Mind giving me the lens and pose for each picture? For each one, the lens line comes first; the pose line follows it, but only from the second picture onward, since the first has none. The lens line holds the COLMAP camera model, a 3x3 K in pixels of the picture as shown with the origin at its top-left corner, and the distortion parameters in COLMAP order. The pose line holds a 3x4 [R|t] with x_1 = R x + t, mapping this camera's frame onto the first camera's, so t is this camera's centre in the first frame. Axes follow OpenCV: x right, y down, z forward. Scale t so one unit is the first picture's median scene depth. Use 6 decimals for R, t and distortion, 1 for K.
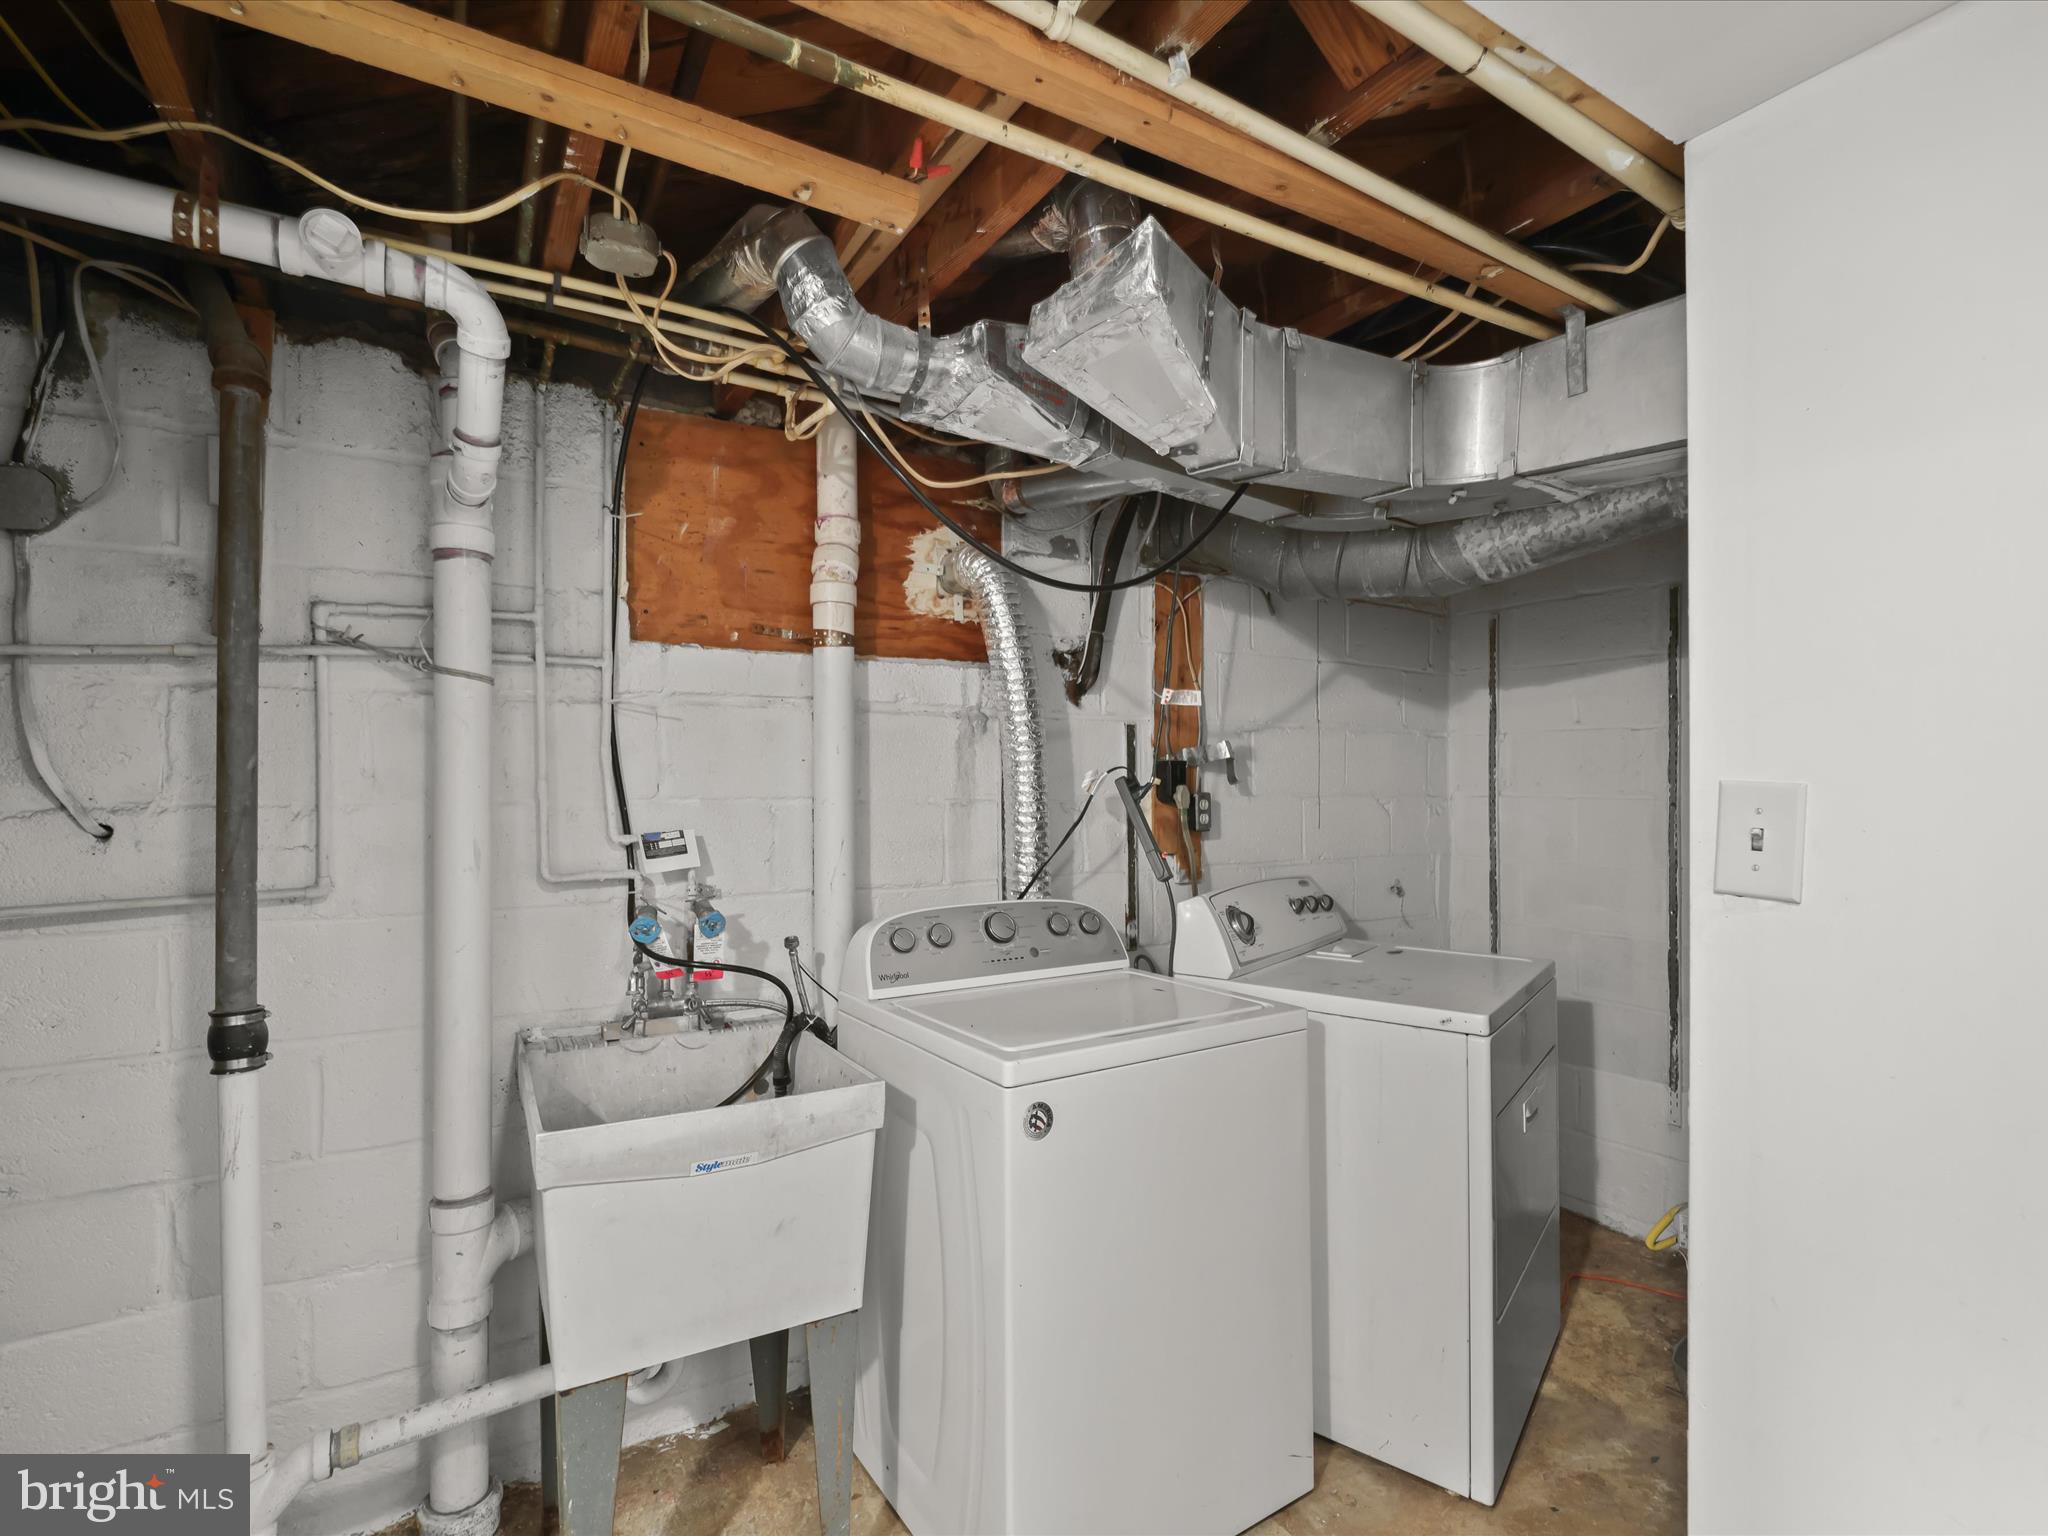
lens RADIAL K [[945.9, 0, 1024.0], [0, 945.9, 768.0], [0, 0, 1]] dist [-0.010612, -0.000752]
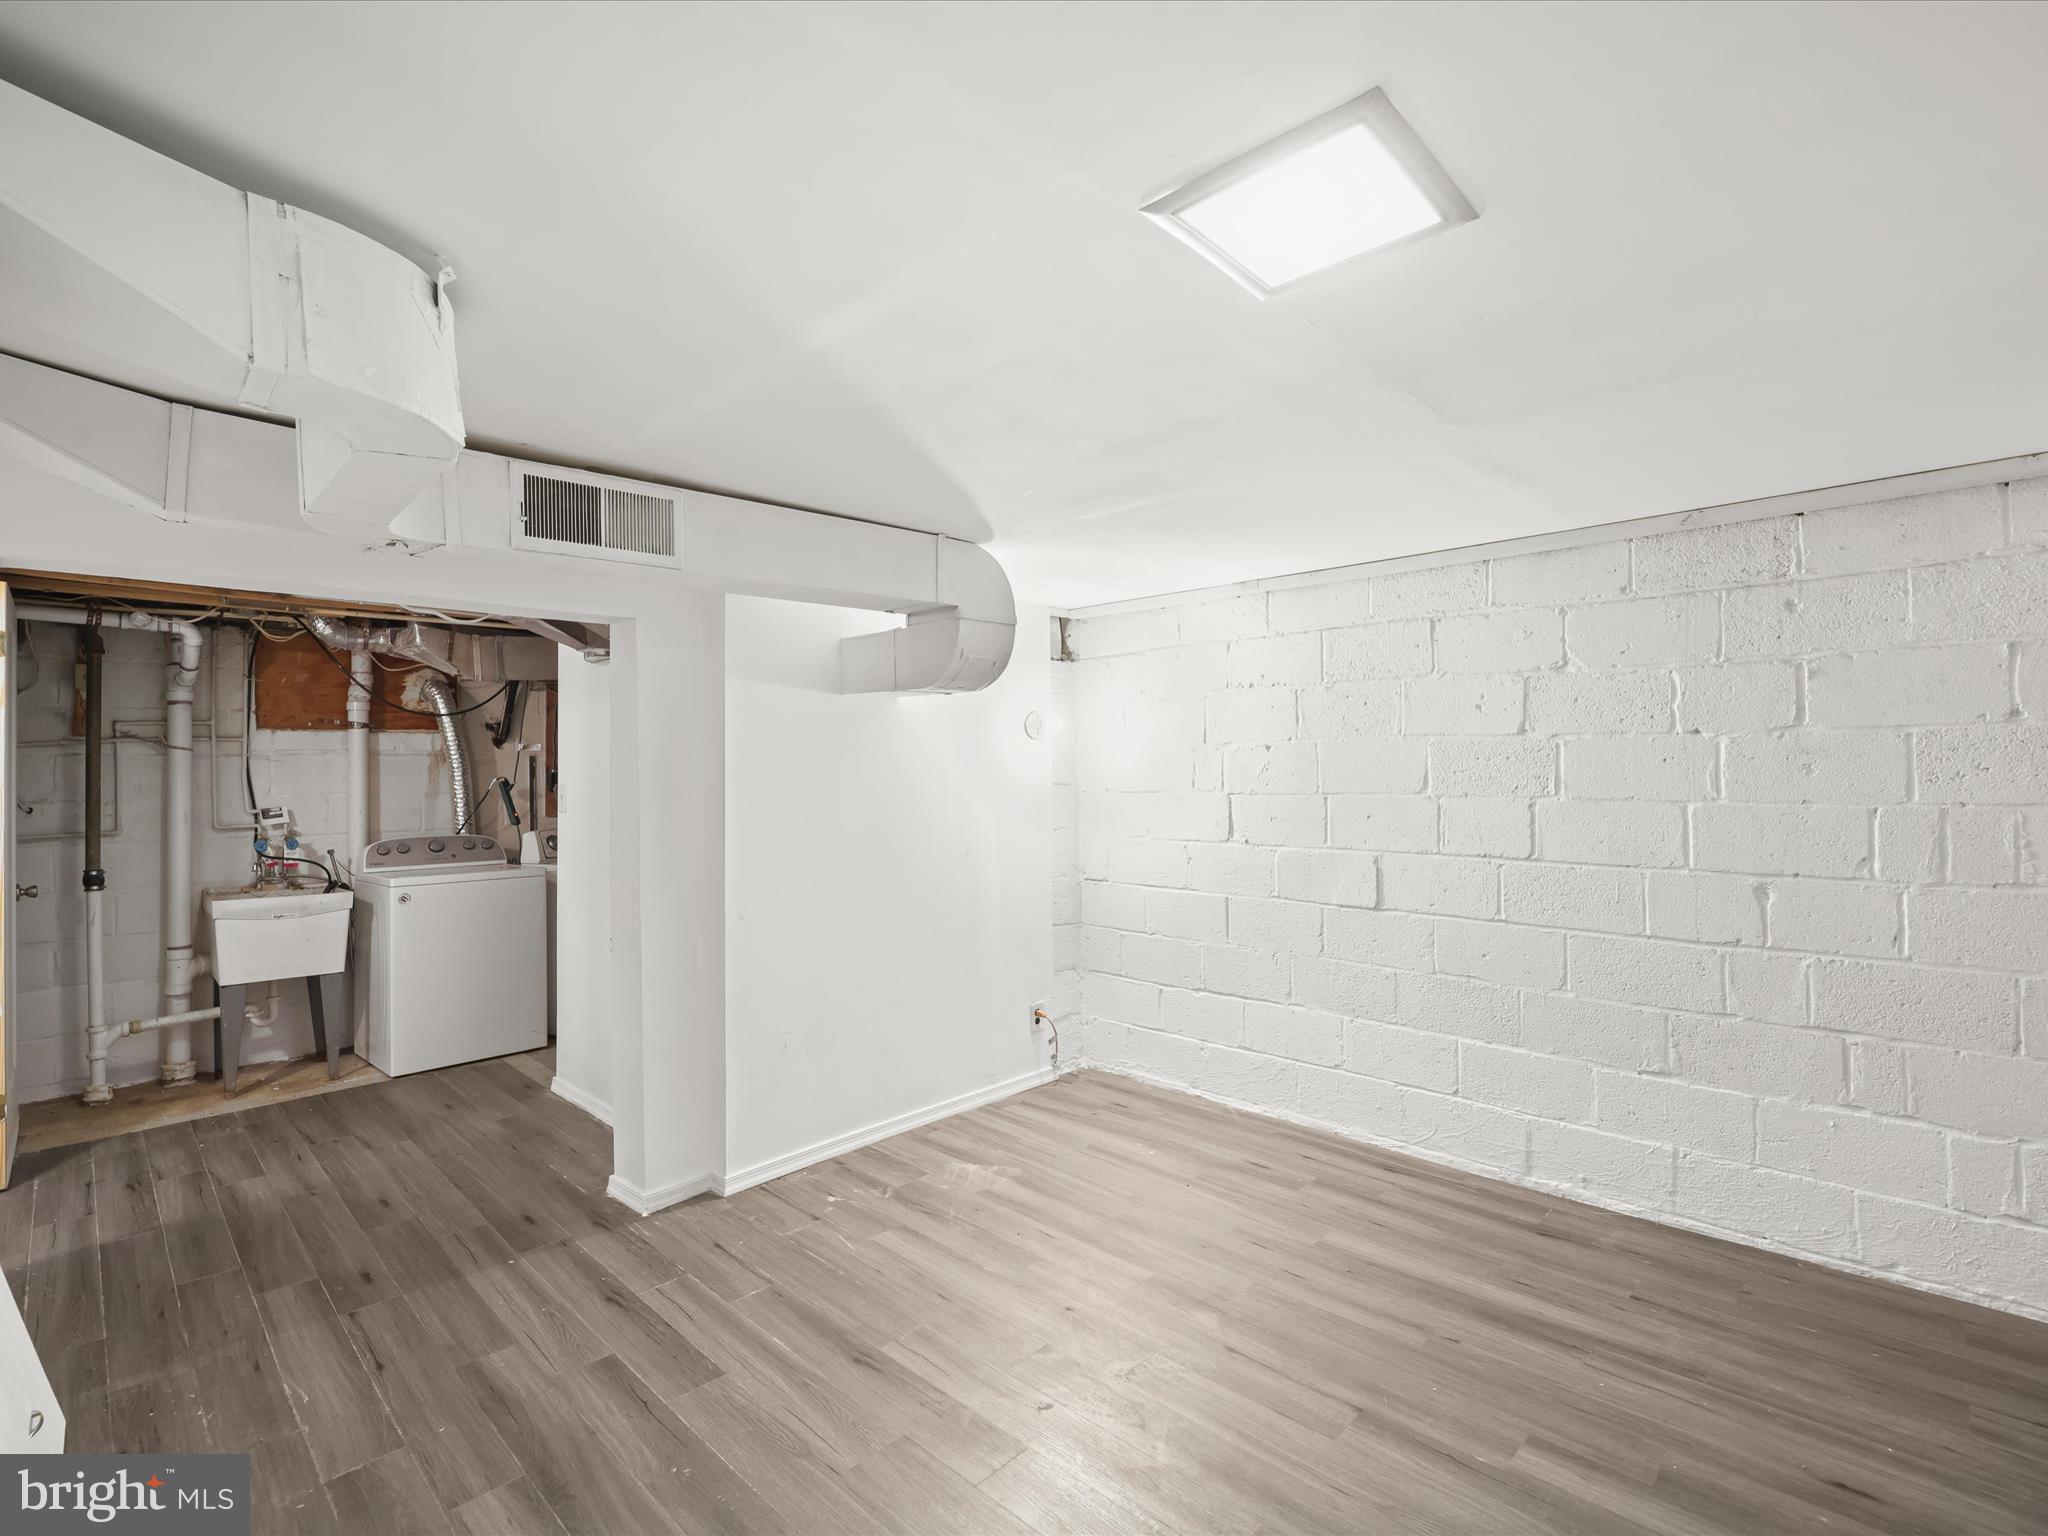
lens RADIAL K [[942.6, 0, 1020.8], [0, 942.6, 738.3], [0, 0, 1]] dist [-0.003552, -0.011800]
pose [[0.970589, -0.009582, 0.240553, 0.923793], [0.015647, 0.999606, -0.023316, -0.026031], [-0.240234, 0.026394, 0.970356, -1.828698]]
